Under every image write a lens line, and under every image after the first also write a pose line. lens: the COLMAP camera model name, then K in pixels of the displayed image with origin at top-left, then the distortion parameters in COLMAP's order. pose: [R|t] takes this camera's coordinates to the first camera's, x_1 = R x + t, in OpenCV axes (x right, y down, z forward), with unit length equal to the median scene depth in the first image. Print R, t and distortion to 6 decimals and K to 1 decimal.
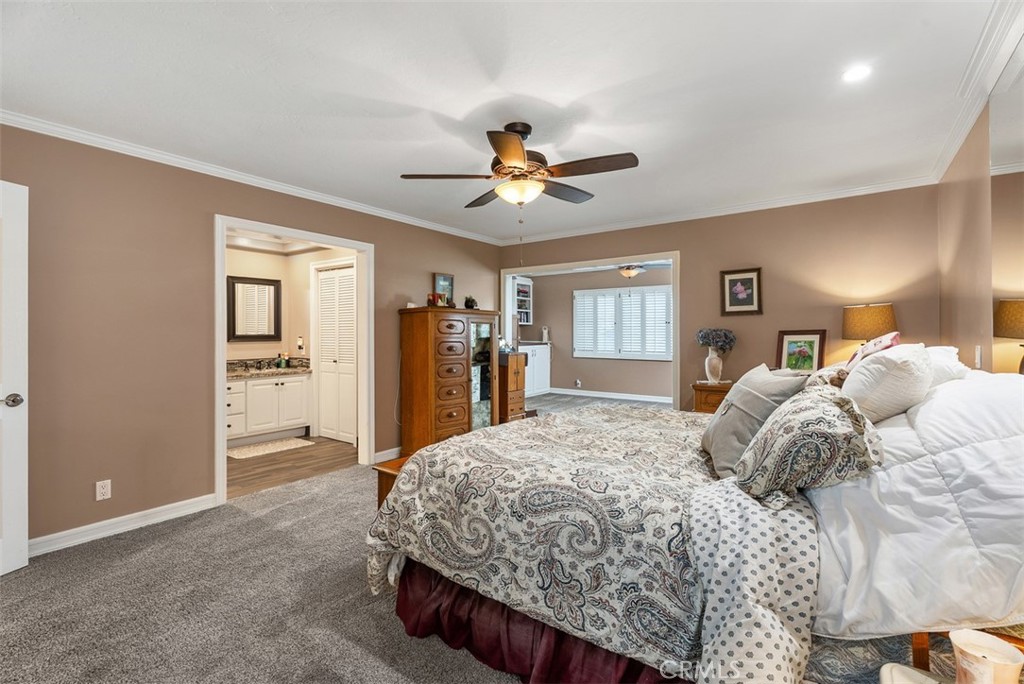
lens RADIAL K [[460.7, 0, 503.9], [0, 460.7, 333.9], [0, 0, 1]] dist [0.009219, 0.000384]
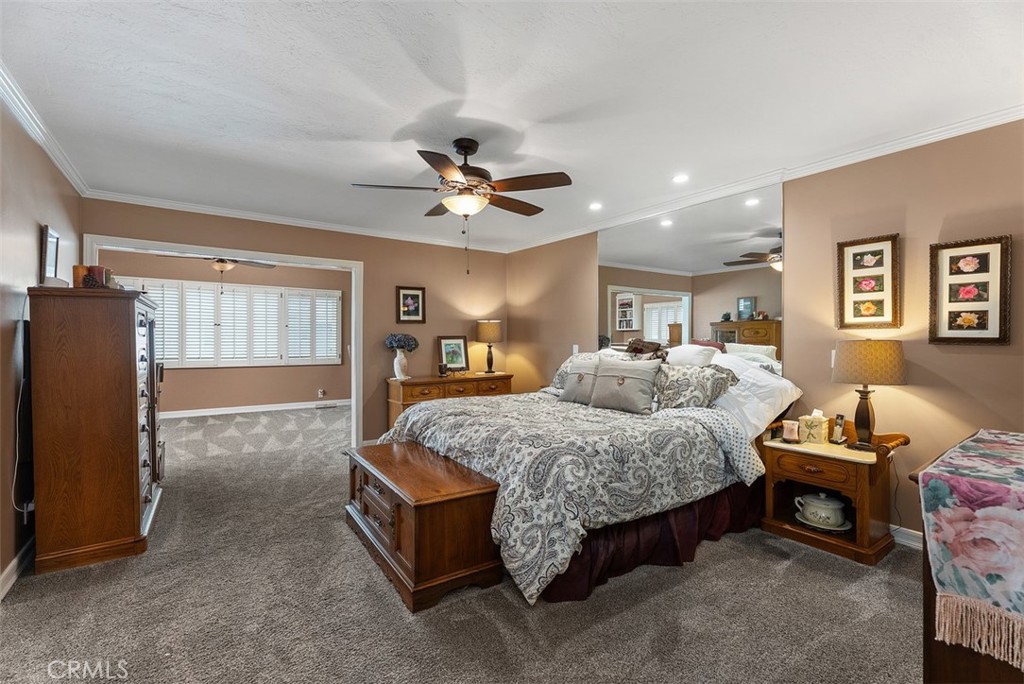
lens RADIAL K [[460.7, 0, 508.0], [0, 460.7, 341.9], [0, 0, 1]] dist [0.009219, 0.000384]
pose [[0.323180, -0.004867, 0.946325, -1.416825], [-0.003629, 0.999973, 0.006382, 0.001465], [-0.946331, -0.005497, 0.323154, 0.849892]]
